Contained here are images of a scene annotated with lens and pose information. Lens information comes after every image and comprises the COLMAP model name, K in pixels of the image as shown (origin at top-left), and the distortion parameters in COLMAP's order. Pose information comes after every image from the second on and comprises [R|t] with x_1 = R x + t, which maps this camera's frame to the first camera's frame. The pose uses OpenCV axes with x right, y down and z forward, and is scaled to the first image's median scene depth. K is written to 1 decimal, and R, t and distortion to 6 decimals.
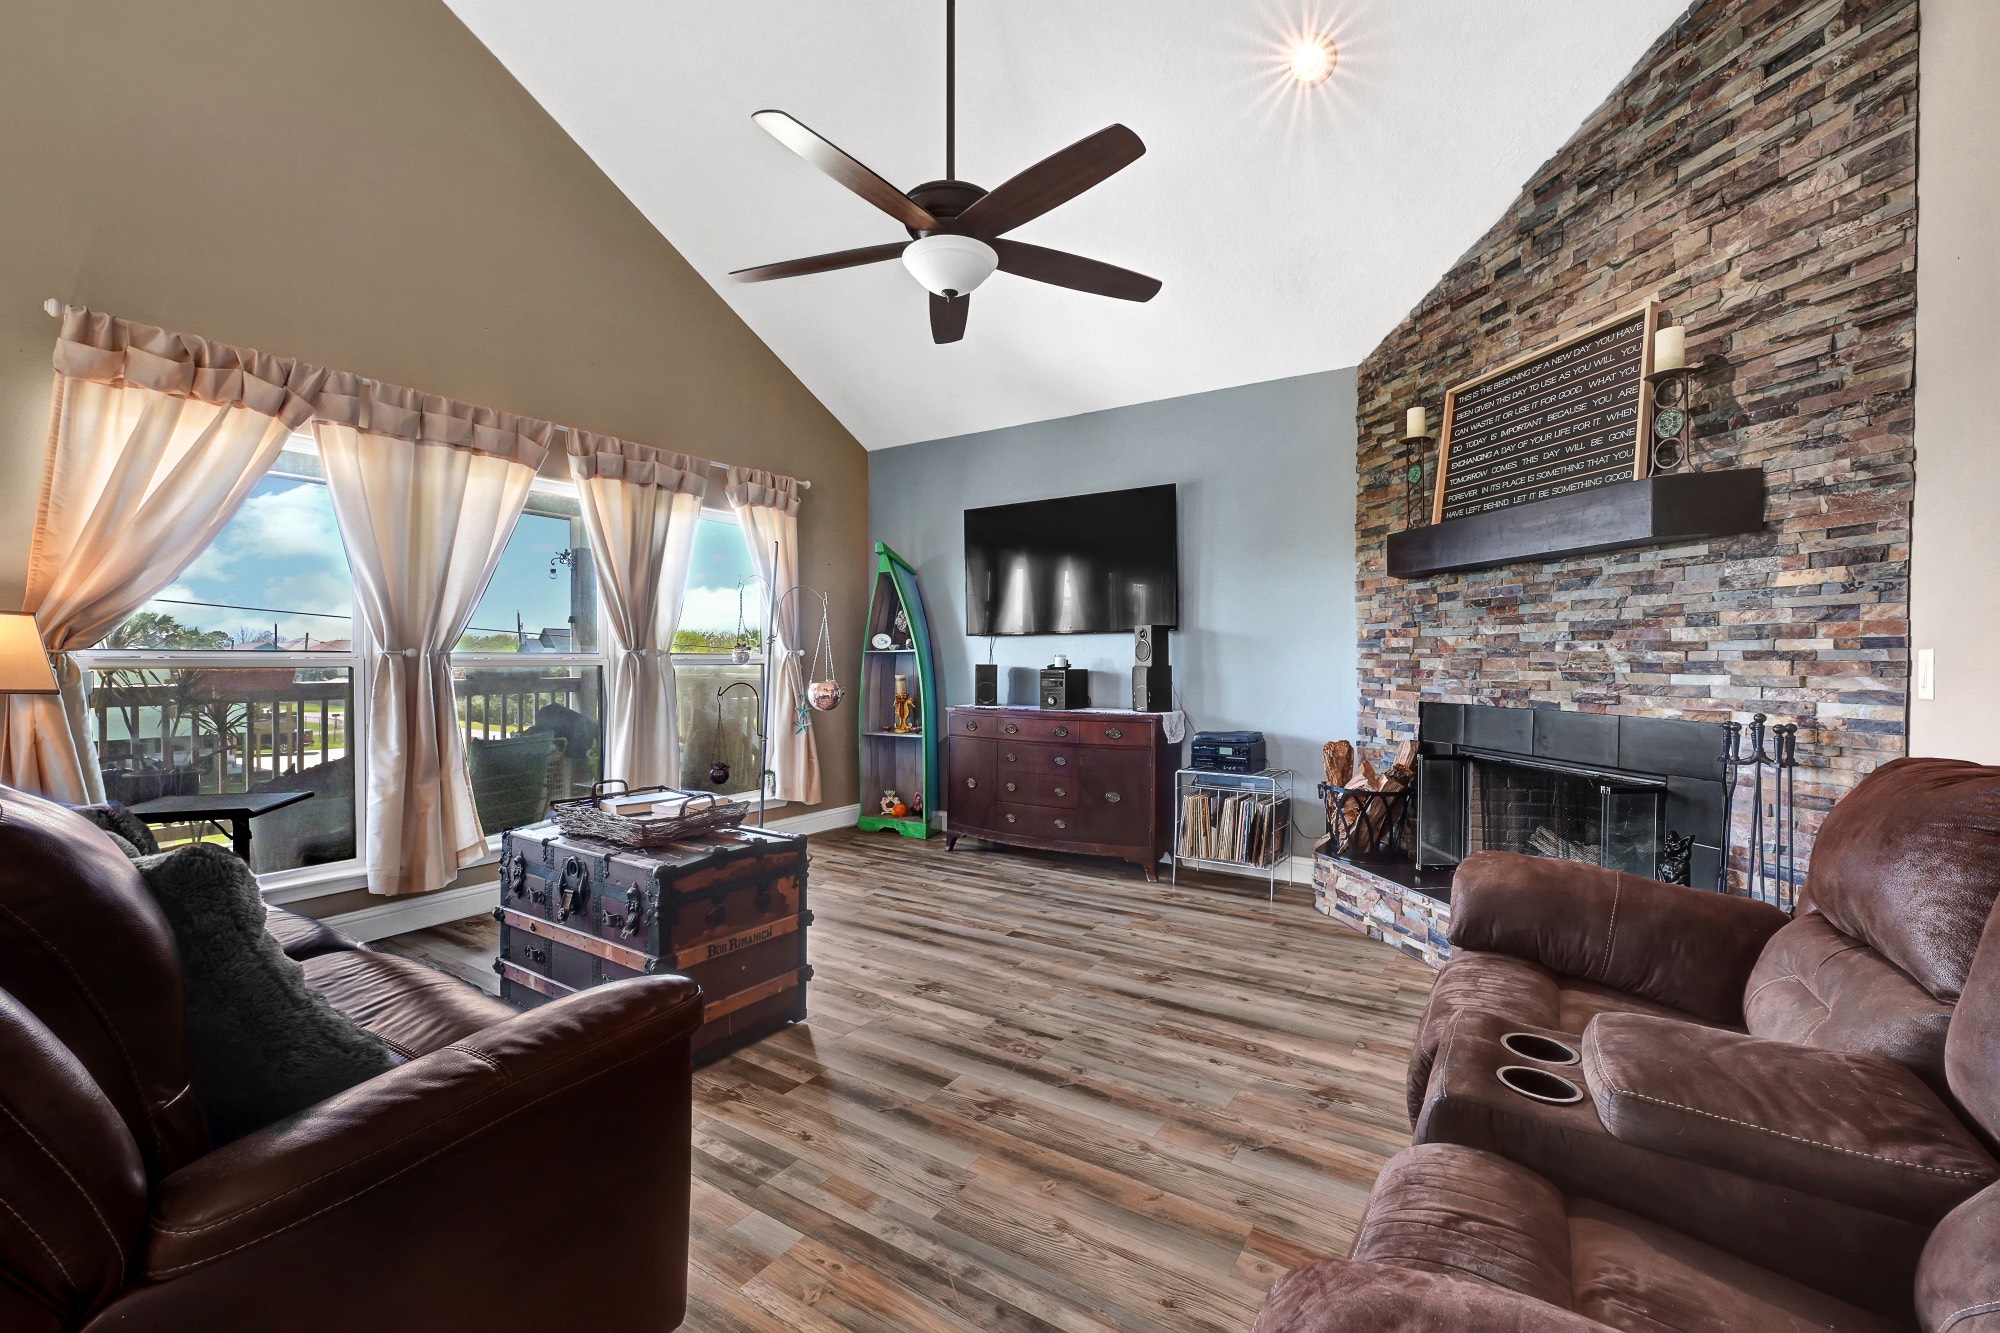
lens RADIAL K [[858.9, 0, 1000.0], [0, 858.9, 666.5], [0, 0, 1]] dist [-0.002648, -0.000154]
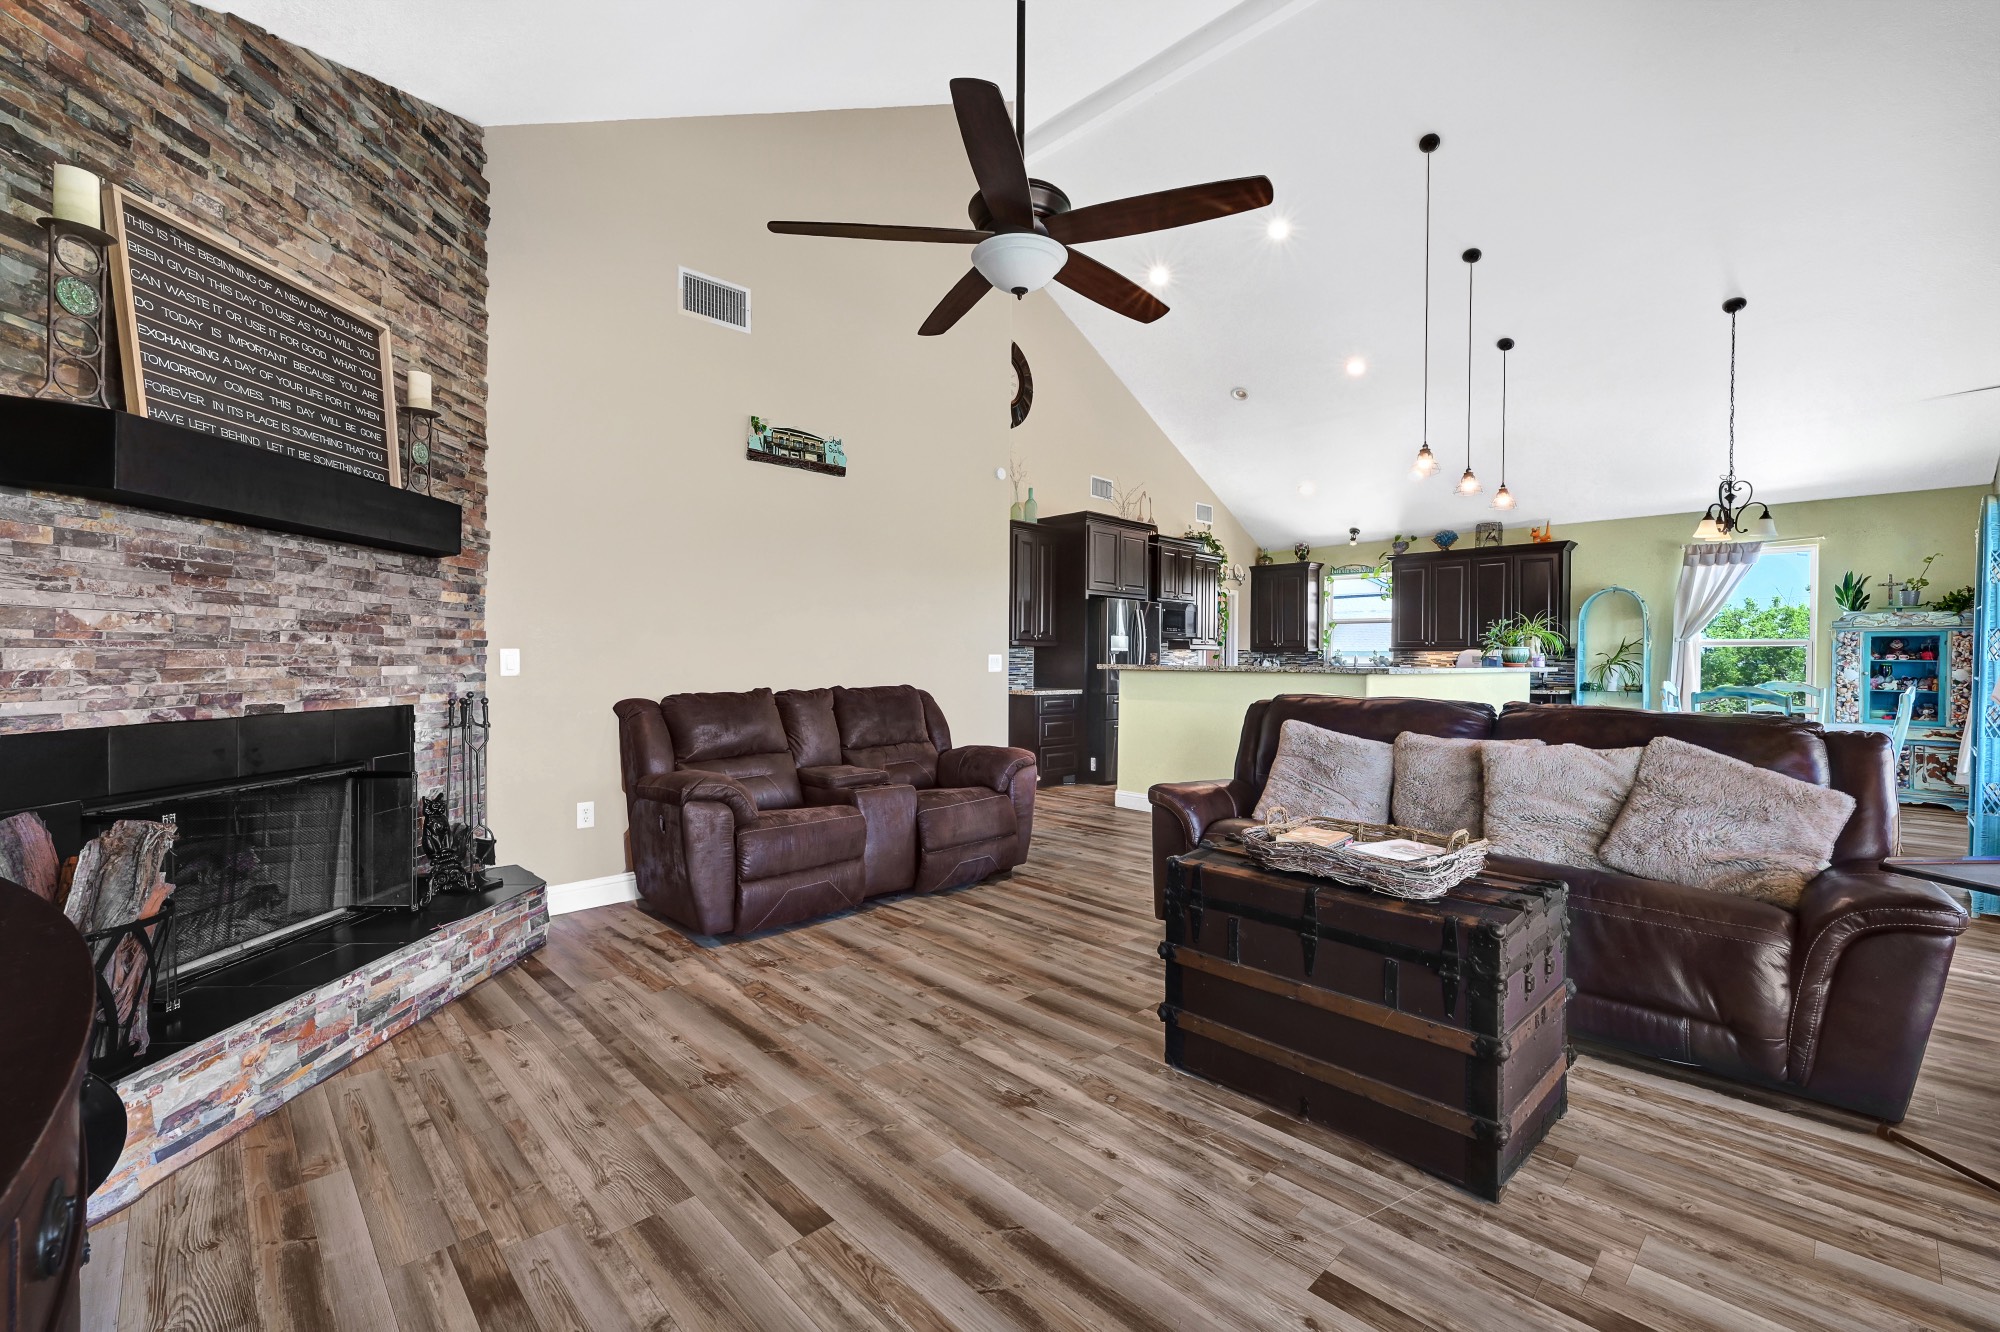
lens RADIAL K [[858.9, 0, 1000.0], [0, 858.9, 666.0], [0, 0, 1]] dist [-0.002648, -0.000154]
pose [[-0.975146, -0.010918, 0.221293, -0.208984], [-0.007264, 0.999824, 0.017318, -0.013842], [-0.221443, 0.015280, -0.975054, 1.585878]]
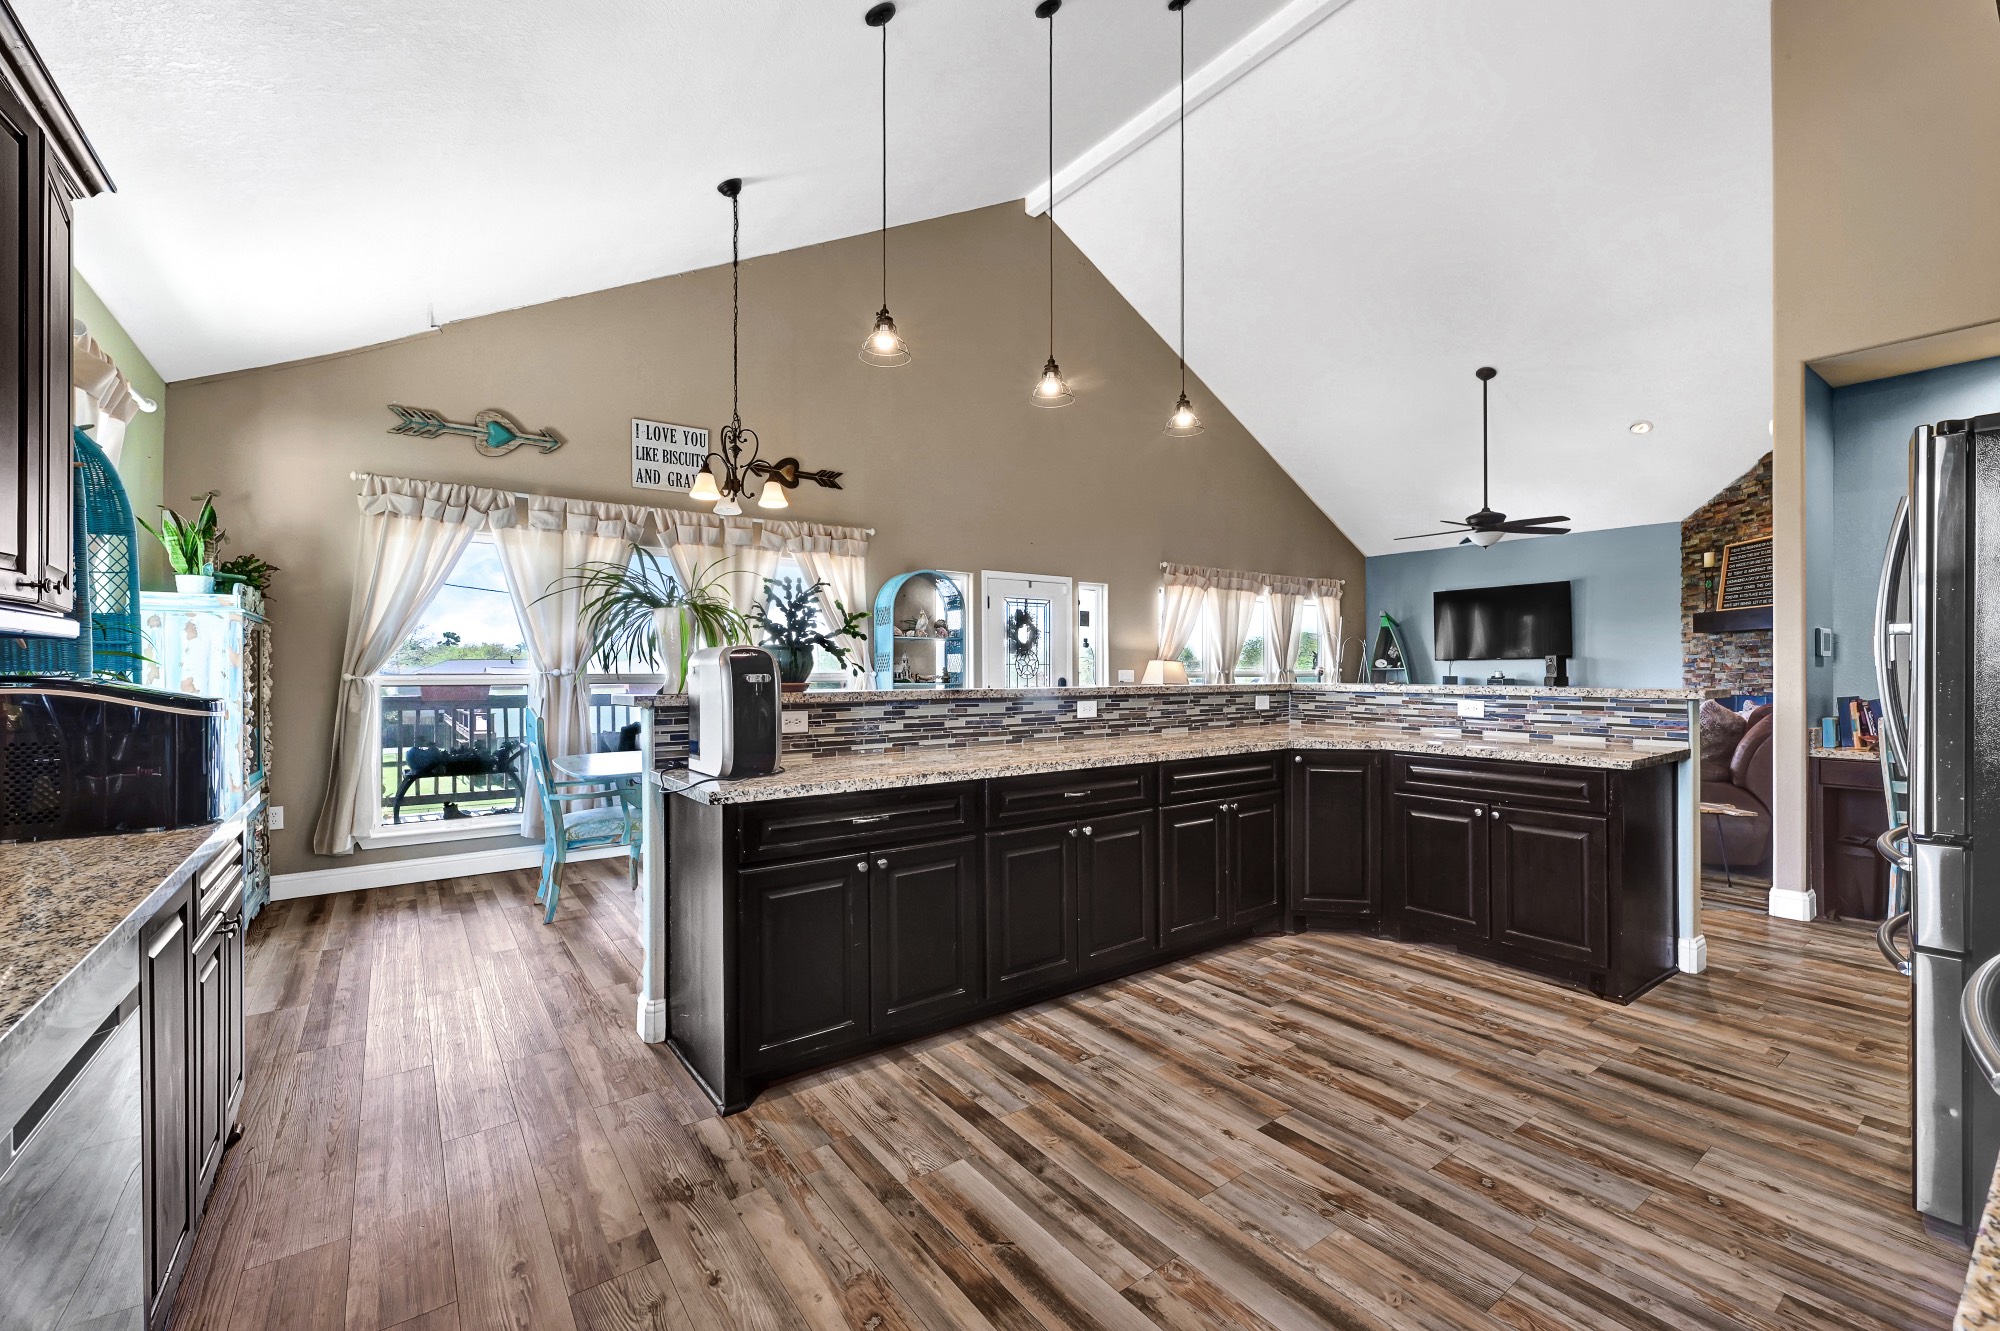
lens RADIAL K [[858.9, 0, 1000.0], [0, 858.9, 665.5], [0, 0, 1]] dist [-0.002648, -0.000154]
pose [[0.936989, -0.004924, -0.349324, -0.455836], [-0.000110, 0.999896, -0.014389, 0.002773], [0.349359, 0.013520, 0.936891, -1.756374]]
